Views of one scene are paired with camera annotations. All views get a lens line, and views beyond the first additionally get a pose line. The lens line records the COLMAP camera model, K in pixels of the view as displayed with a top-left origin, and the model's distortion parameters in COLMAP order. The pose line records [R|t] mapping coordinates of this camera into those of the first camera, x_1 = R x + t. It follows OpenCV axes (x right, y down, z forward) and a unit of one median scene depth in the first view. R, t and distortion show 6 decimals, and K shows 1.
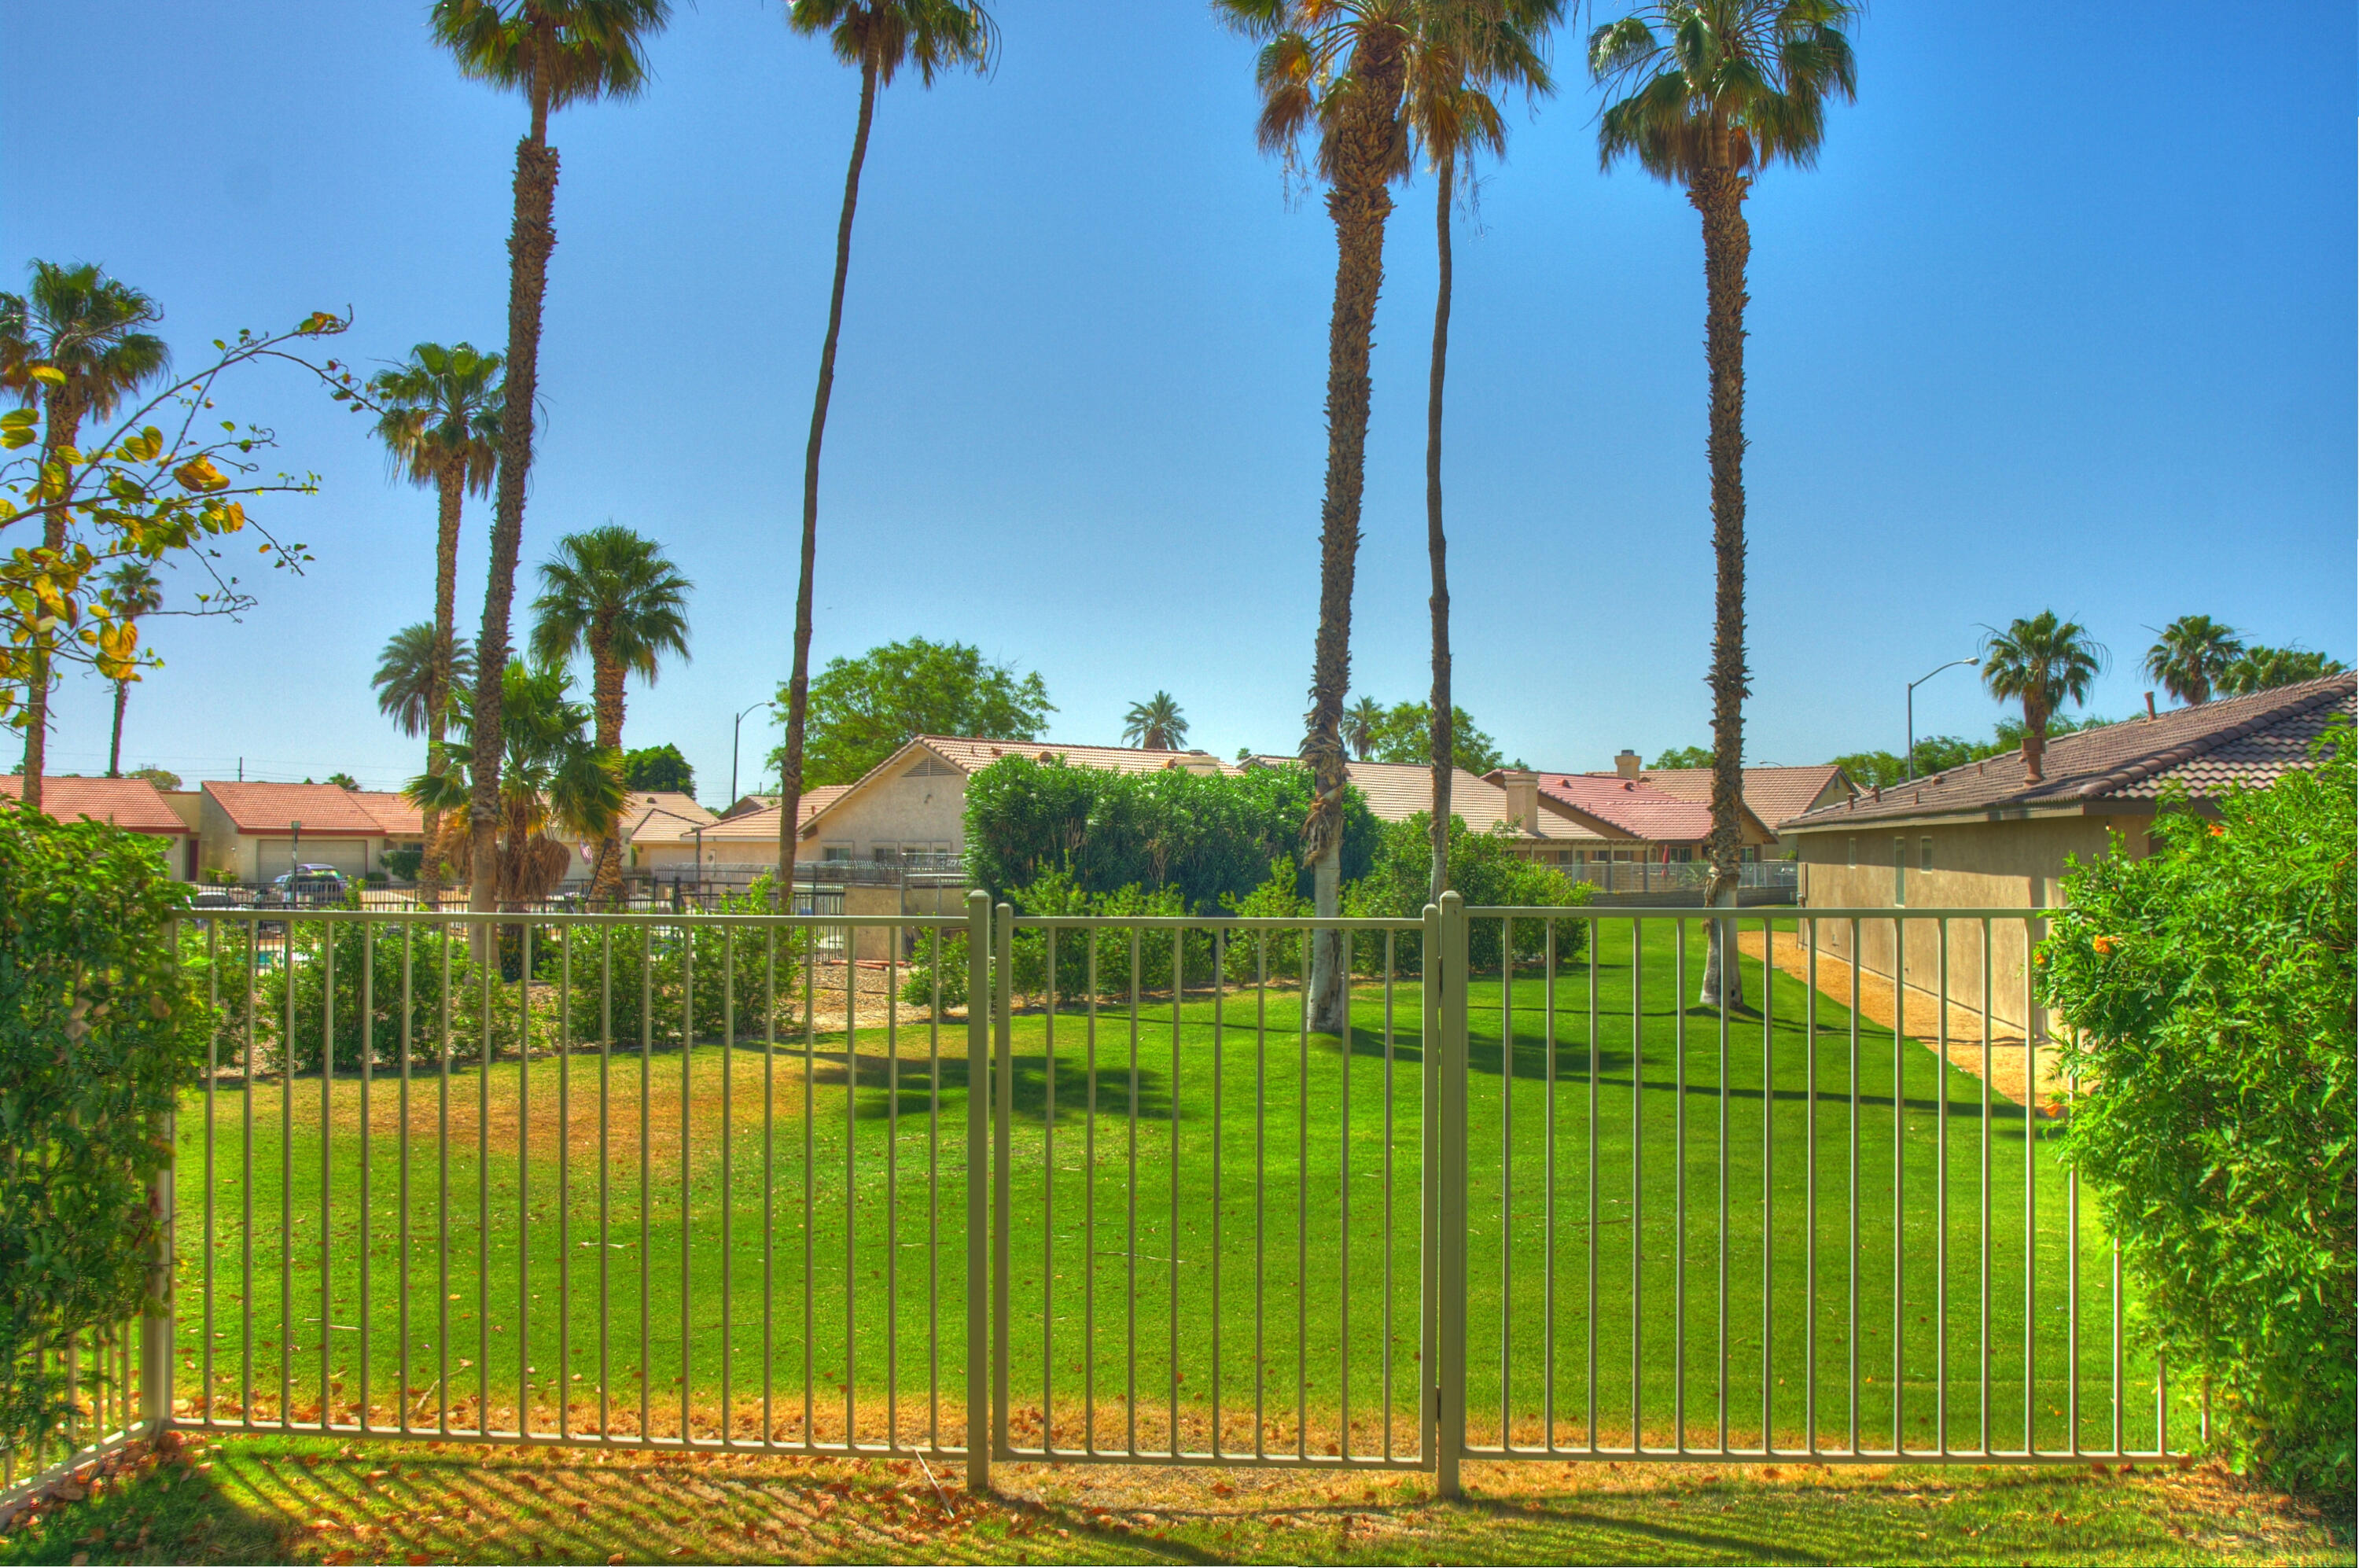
lens RADIAL K [[1777.3, 0, 1179.2], [0, 1777.3, 784.1], [0, 0, 1]] dist [-0.066687, 0.035439]
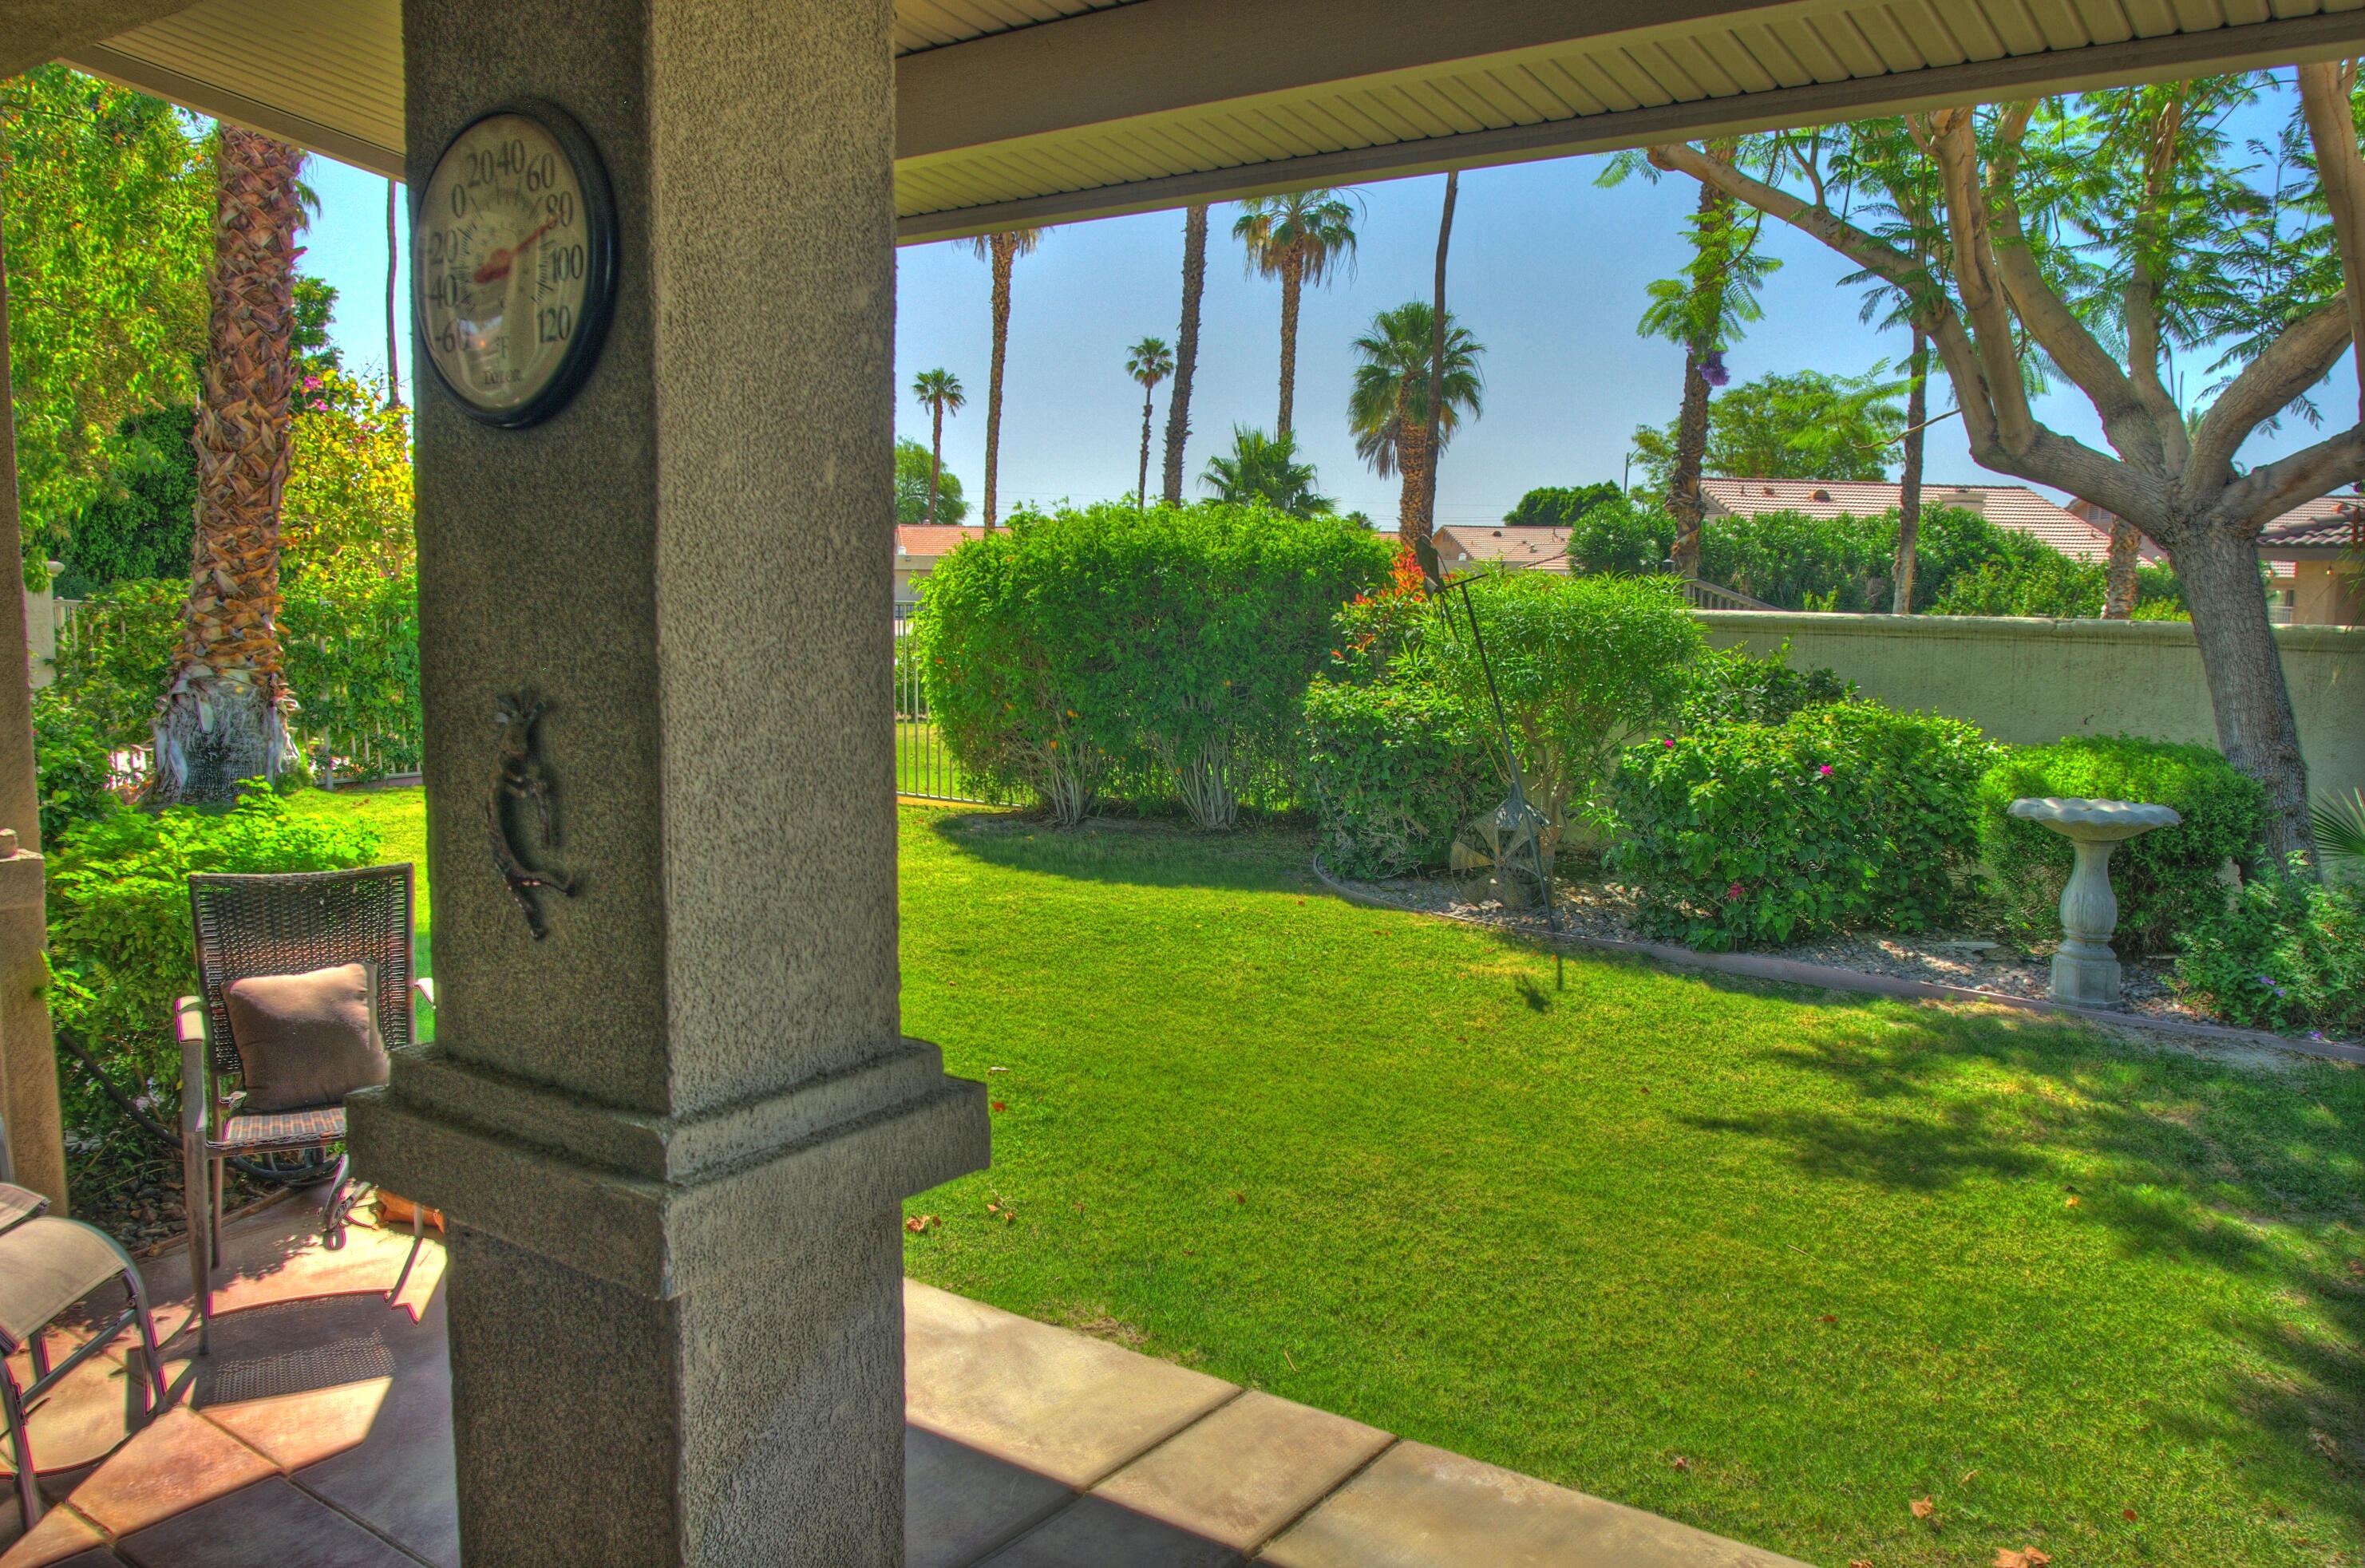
lens RADIAL K [[1781.6, 0, 1182.7], [0, 1781.6, 780.3], [0, 0, 1]] dist [-0.066687, 0.035439]
pose [[0.846914, 0.064593, -0.527792, 0.180390], [0.013782, 0.989594, 0.143225, -0.003547], [0.531551, -0.128573, 0.837211, -0.093918]]
